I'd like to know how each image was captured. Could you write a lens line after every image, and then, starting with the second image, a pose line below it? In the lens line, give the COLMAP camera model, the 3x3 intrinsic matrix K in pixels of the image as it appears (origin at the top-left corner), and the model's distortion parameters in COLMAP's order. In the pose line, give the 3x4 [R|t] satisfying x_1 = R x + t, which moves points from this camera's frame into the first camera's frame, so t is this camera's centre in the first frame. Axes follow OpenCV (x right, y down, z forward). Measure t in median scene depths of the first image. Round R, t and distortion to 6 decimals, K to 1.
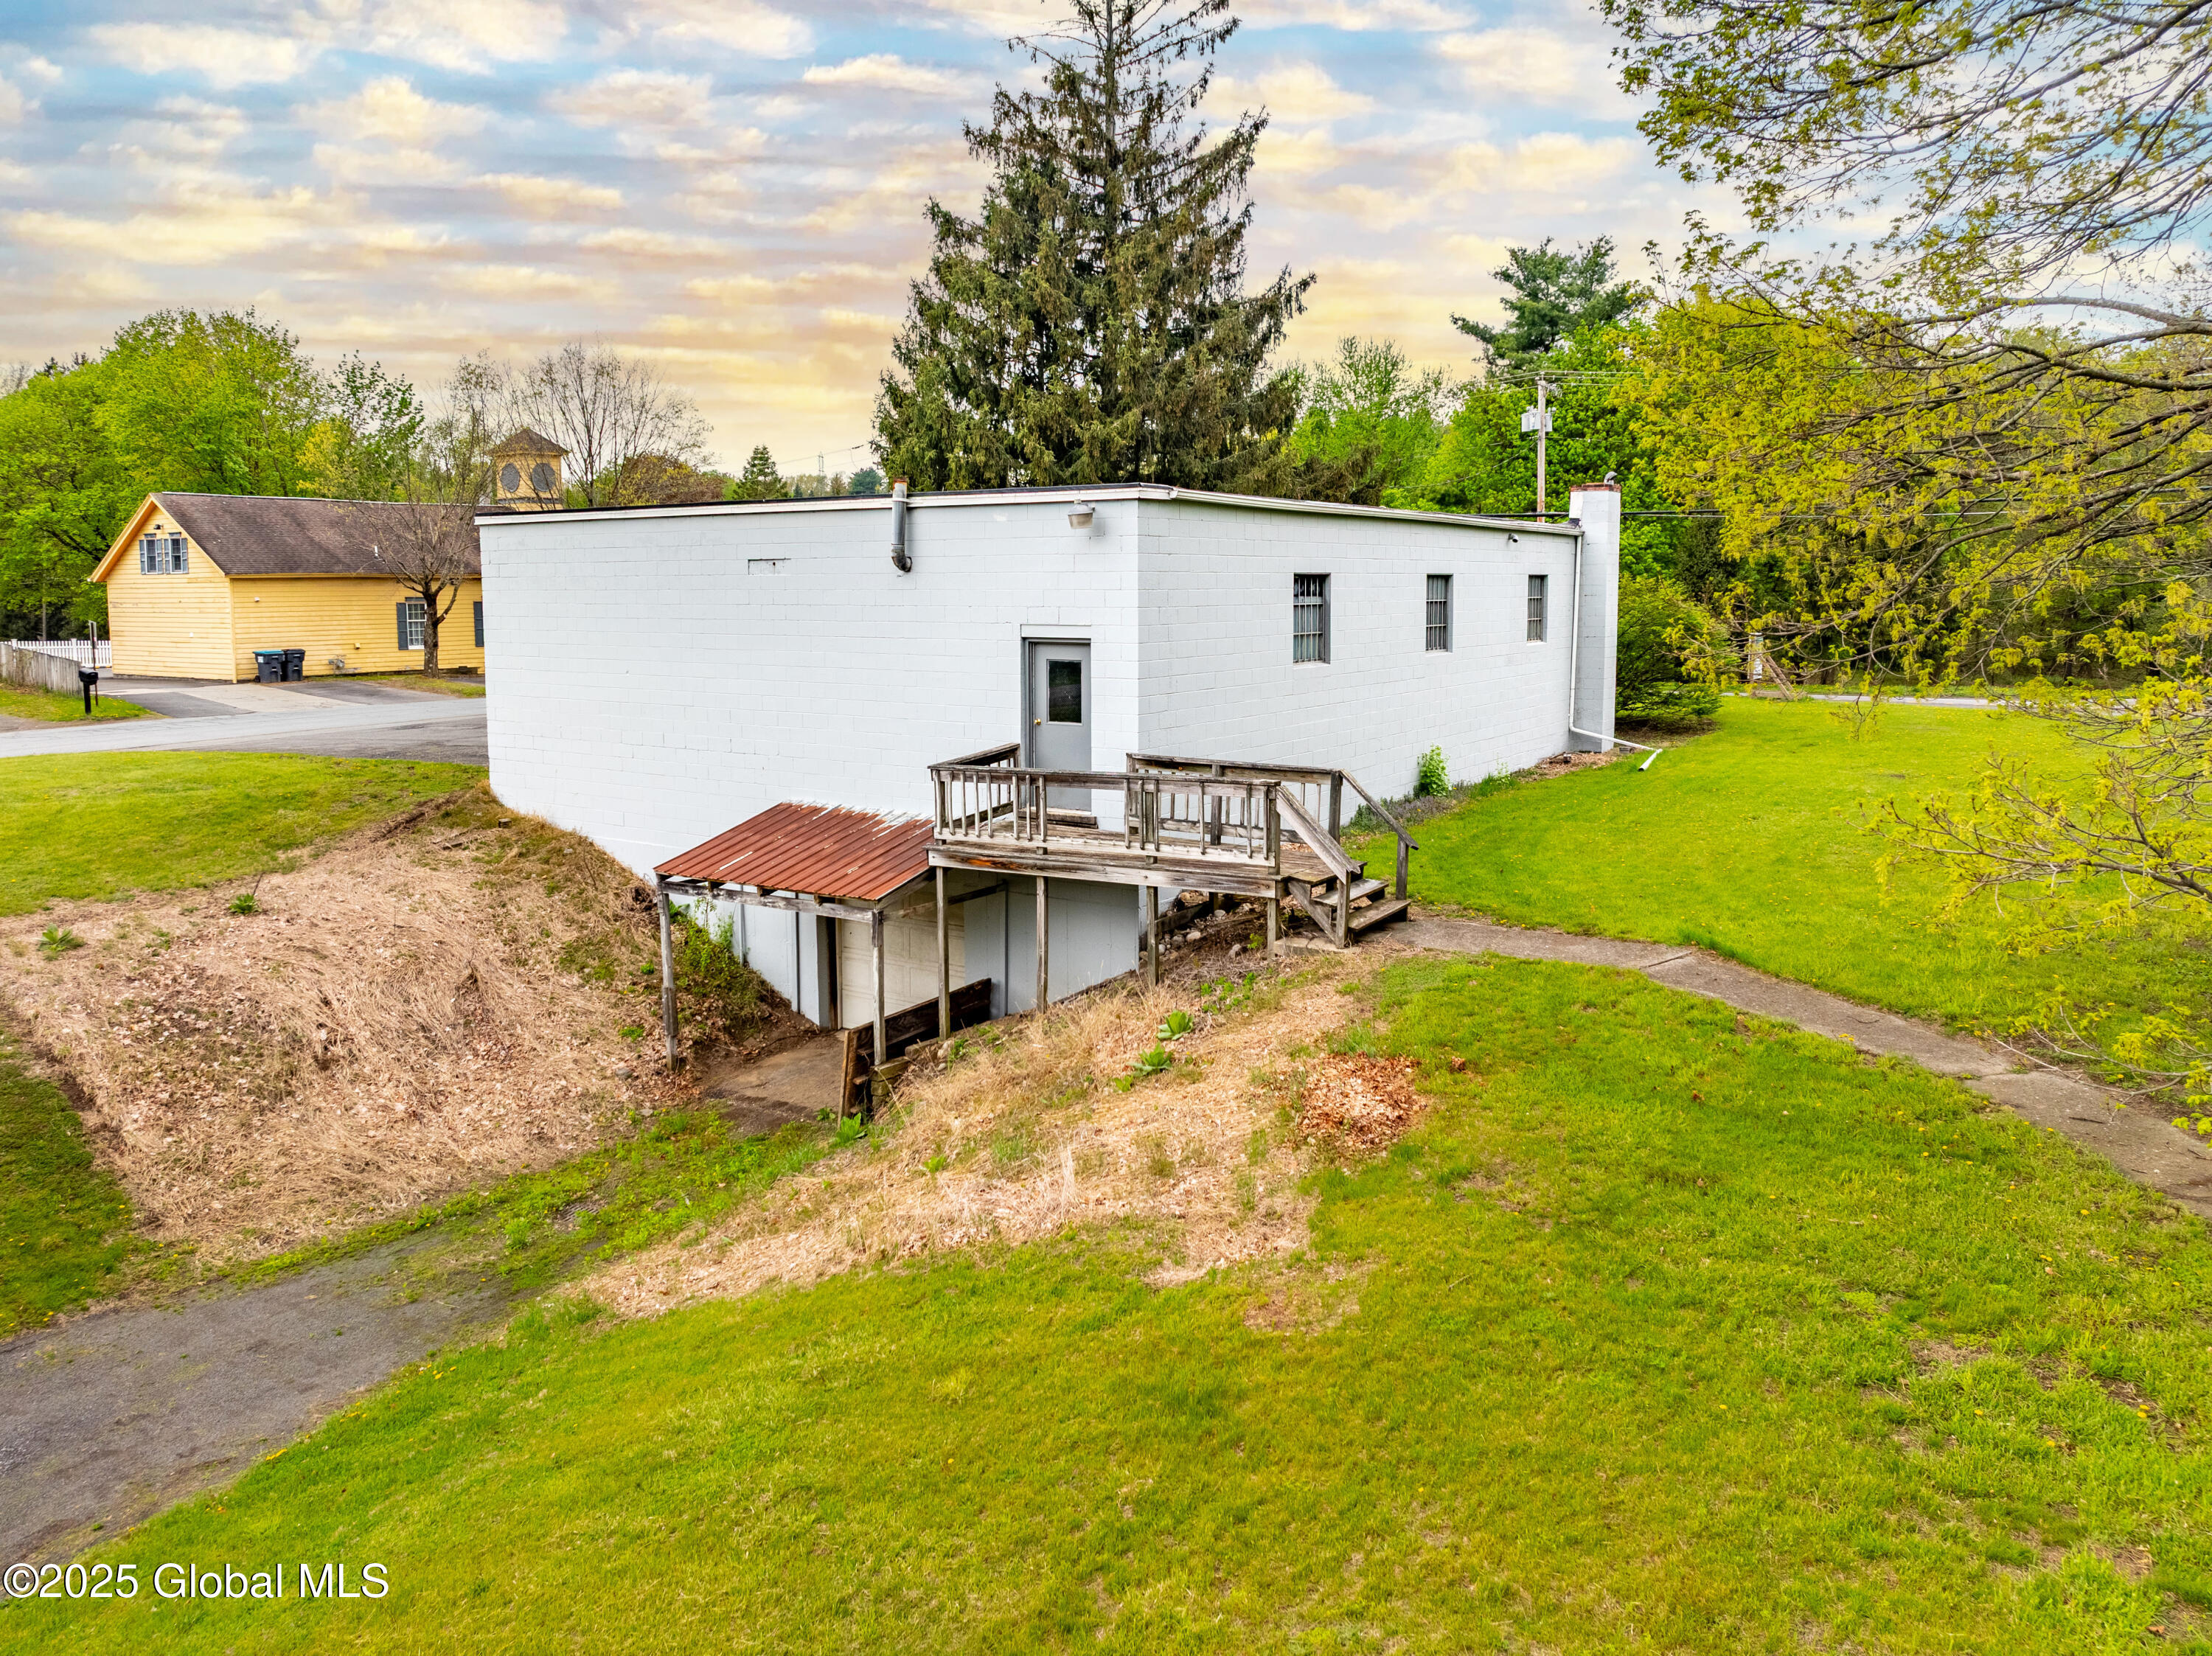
lens RADIAL K [[1550.8, 0, 1106.0], [0, 1550.8, 828.0], [0, 0, 1]] dist [-0.037129, 0.008933]
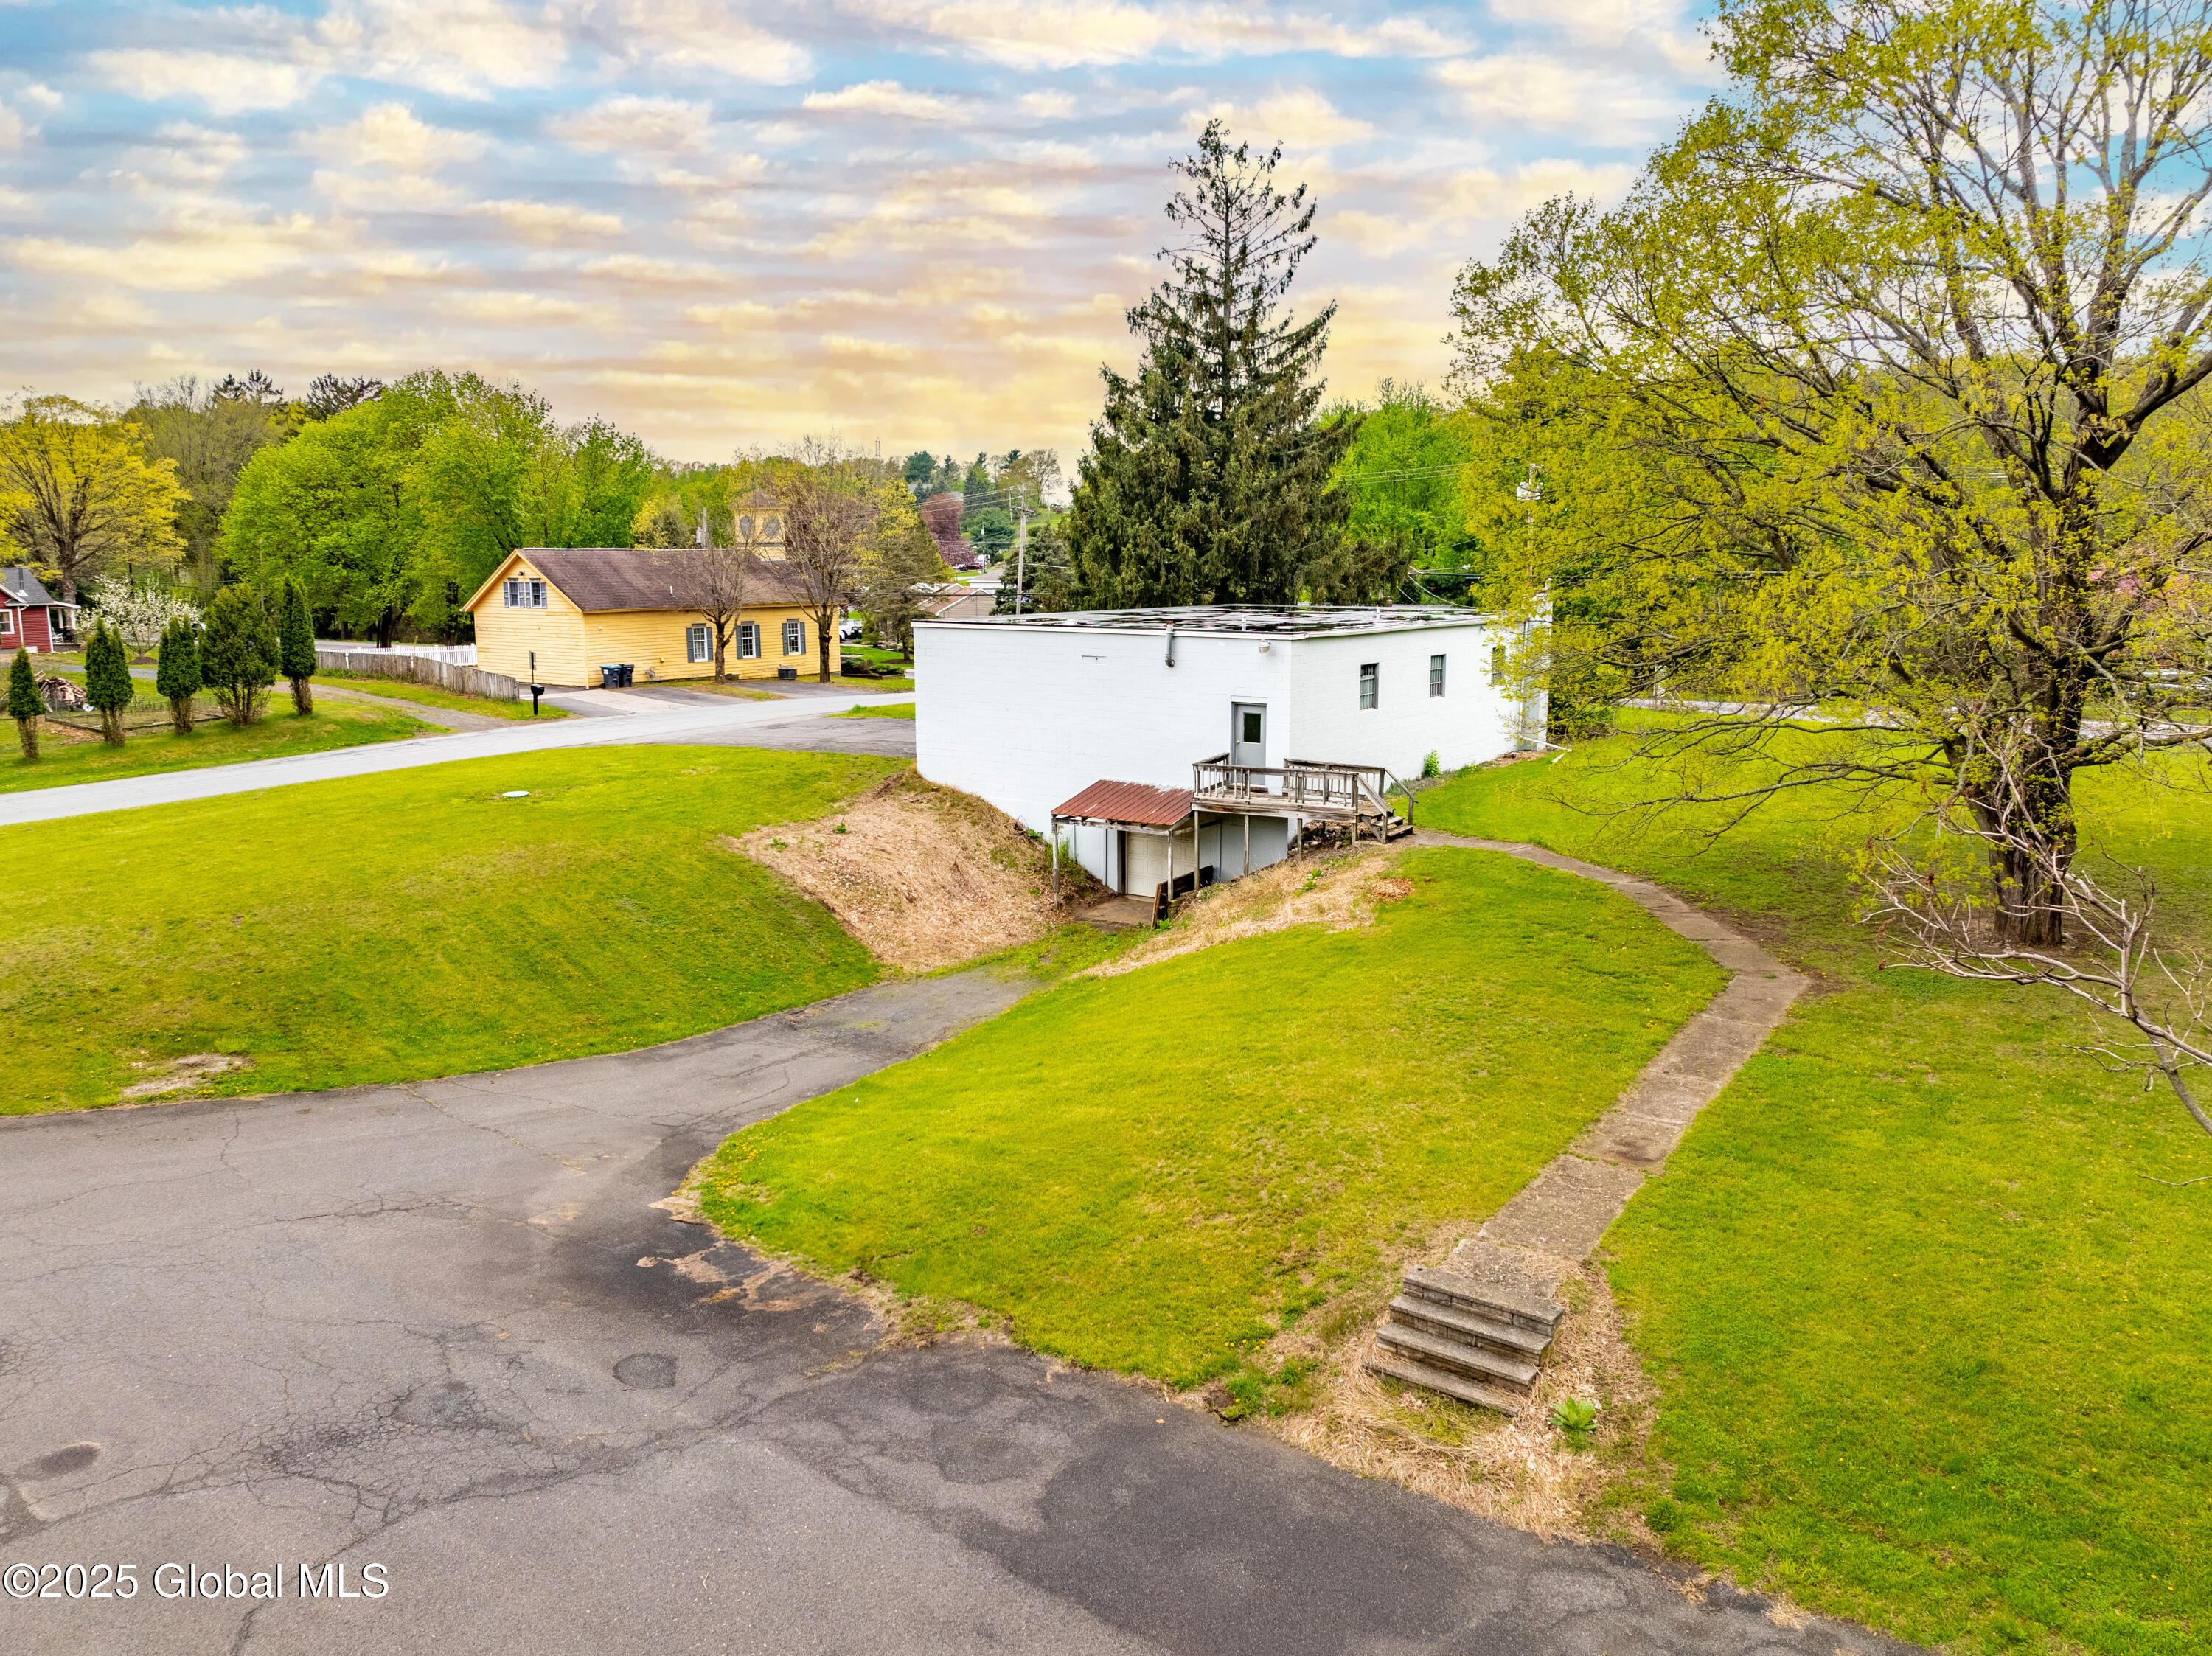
lens RADIAL K [[1546.4, 0, 1077.8], [0, 1546.4, 886.3], [0, 0, 1]] dist [-0.015042, -0.000497]
pose [[0.999365, 0.007658, -0.034792, -0.164018], [-0.005657, 0.998342, 0.057280, 0.006549], [0.035173, -0.057047, 0.997752, -0.969492]]
